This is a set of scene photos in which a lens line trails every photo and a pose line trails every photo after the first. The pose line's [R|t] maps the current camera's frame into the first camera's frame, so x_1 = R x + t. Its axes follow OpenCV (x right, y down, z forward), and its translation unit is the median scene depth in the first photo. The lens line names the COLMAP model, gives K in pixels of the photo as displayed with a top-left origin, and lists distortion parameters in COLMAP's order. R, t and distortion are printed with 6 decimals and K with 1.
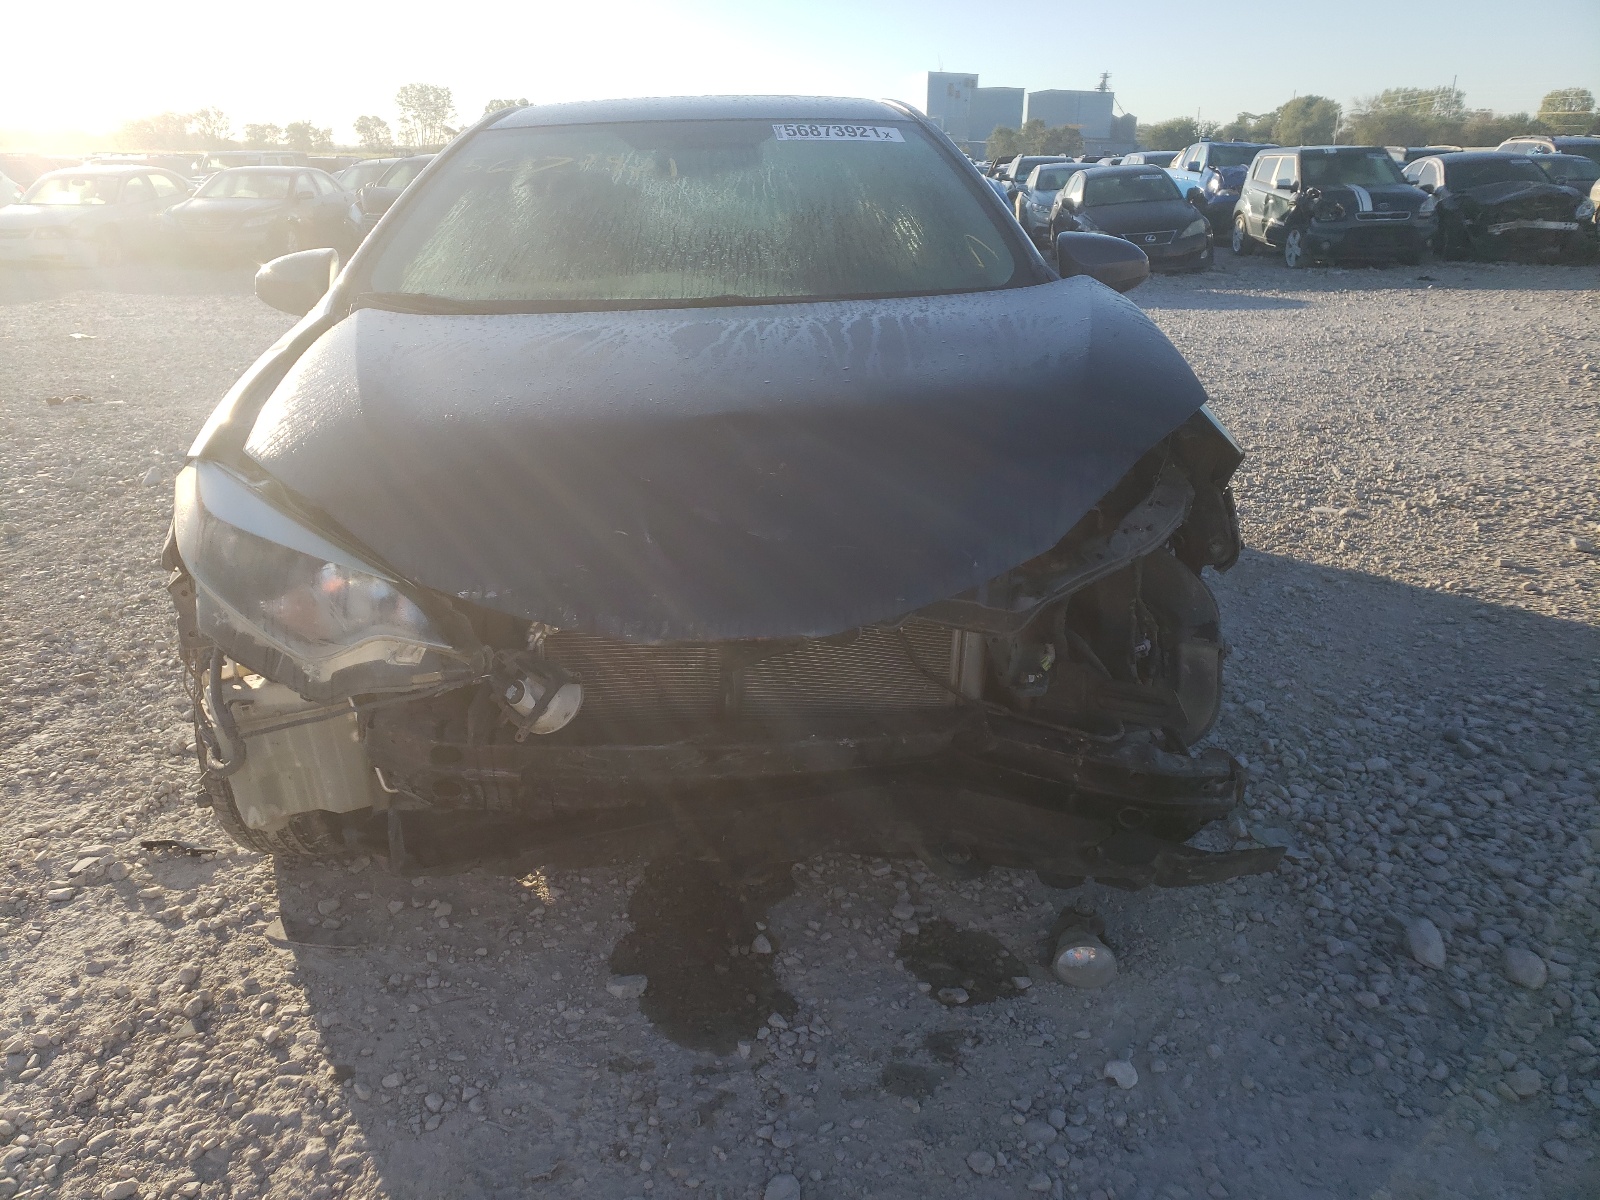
lens RADIAL K [[1245.8, 0, 807.5], [0, 1245.8, 583.6], [0, 0, 1]] dist [0.082017, -0.042872]
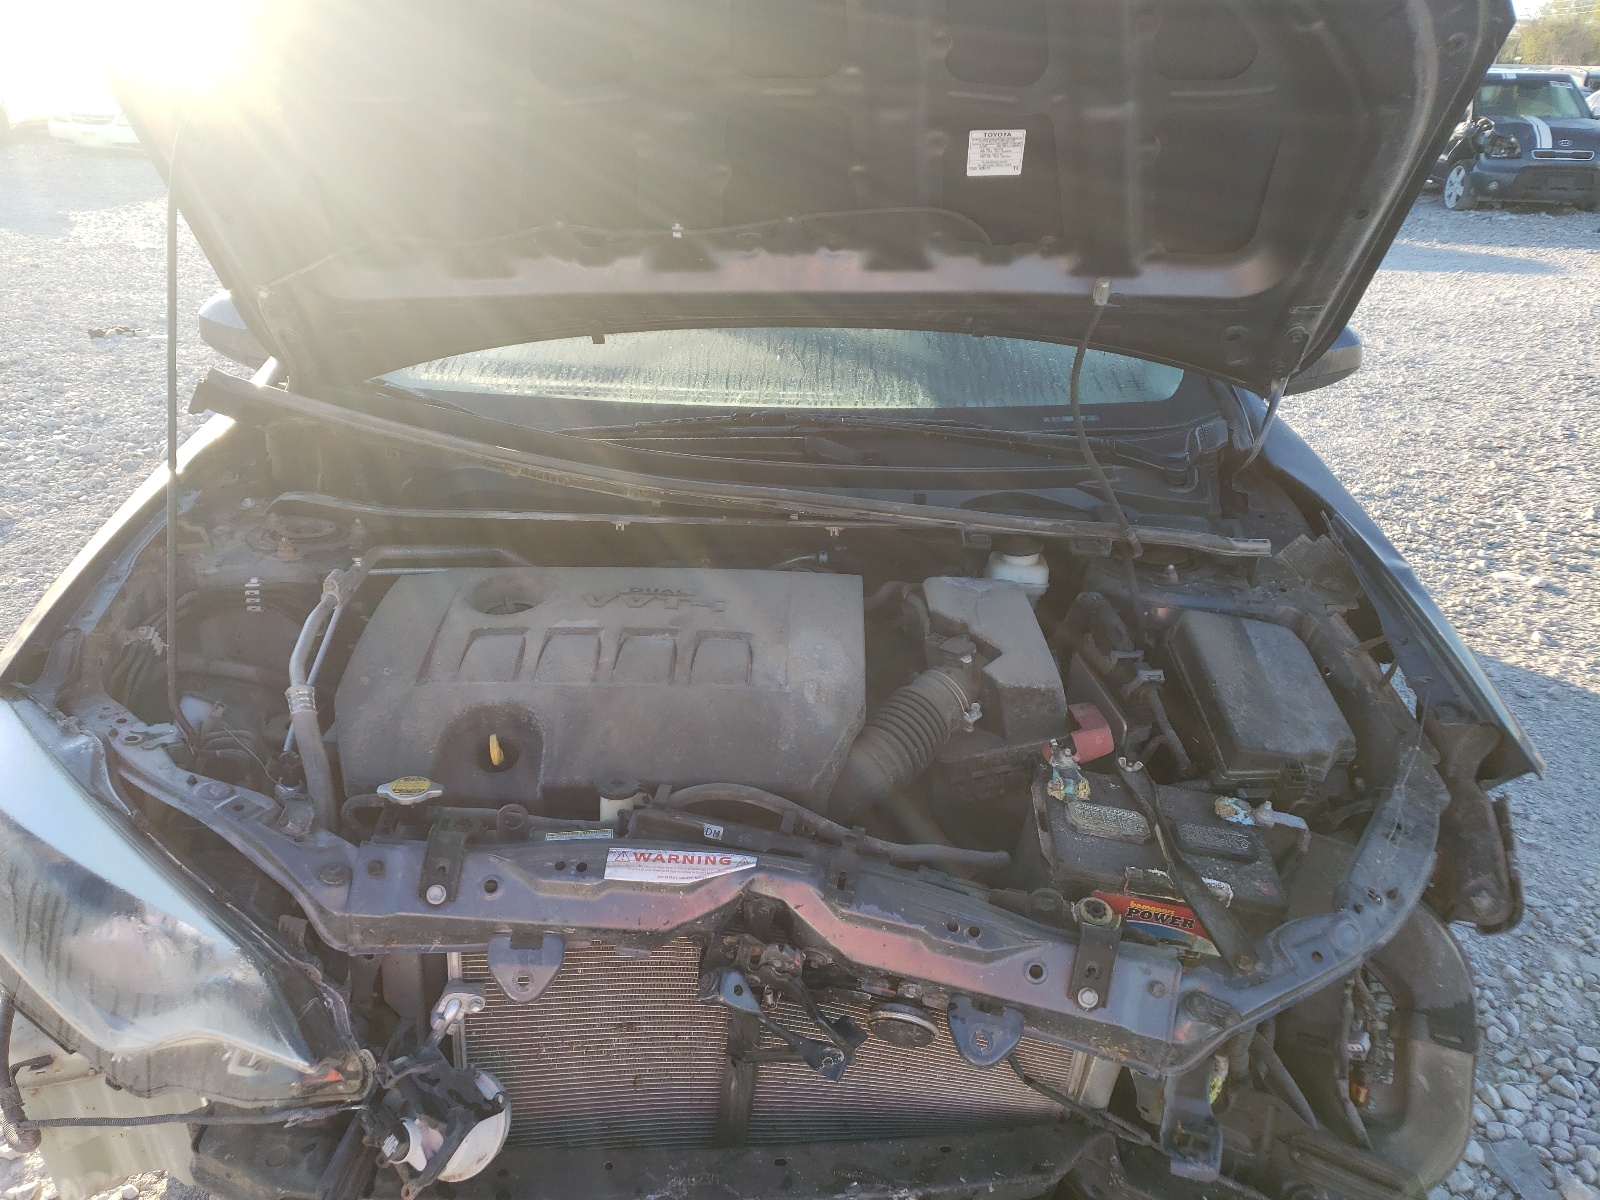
lens RADIAL K [[1245.8, 0, 794.5], [0, 1245.8, 601.3], [0, 0, 1]] dist [0.082017, -0.042872]
pose [[0.995619, 0.062652, -0.069414, 0.000629], [-0.056179, 0.994212, 0.091573, -0.088895], [0.074750, -0.087272, 0.993376, 0.126217]]
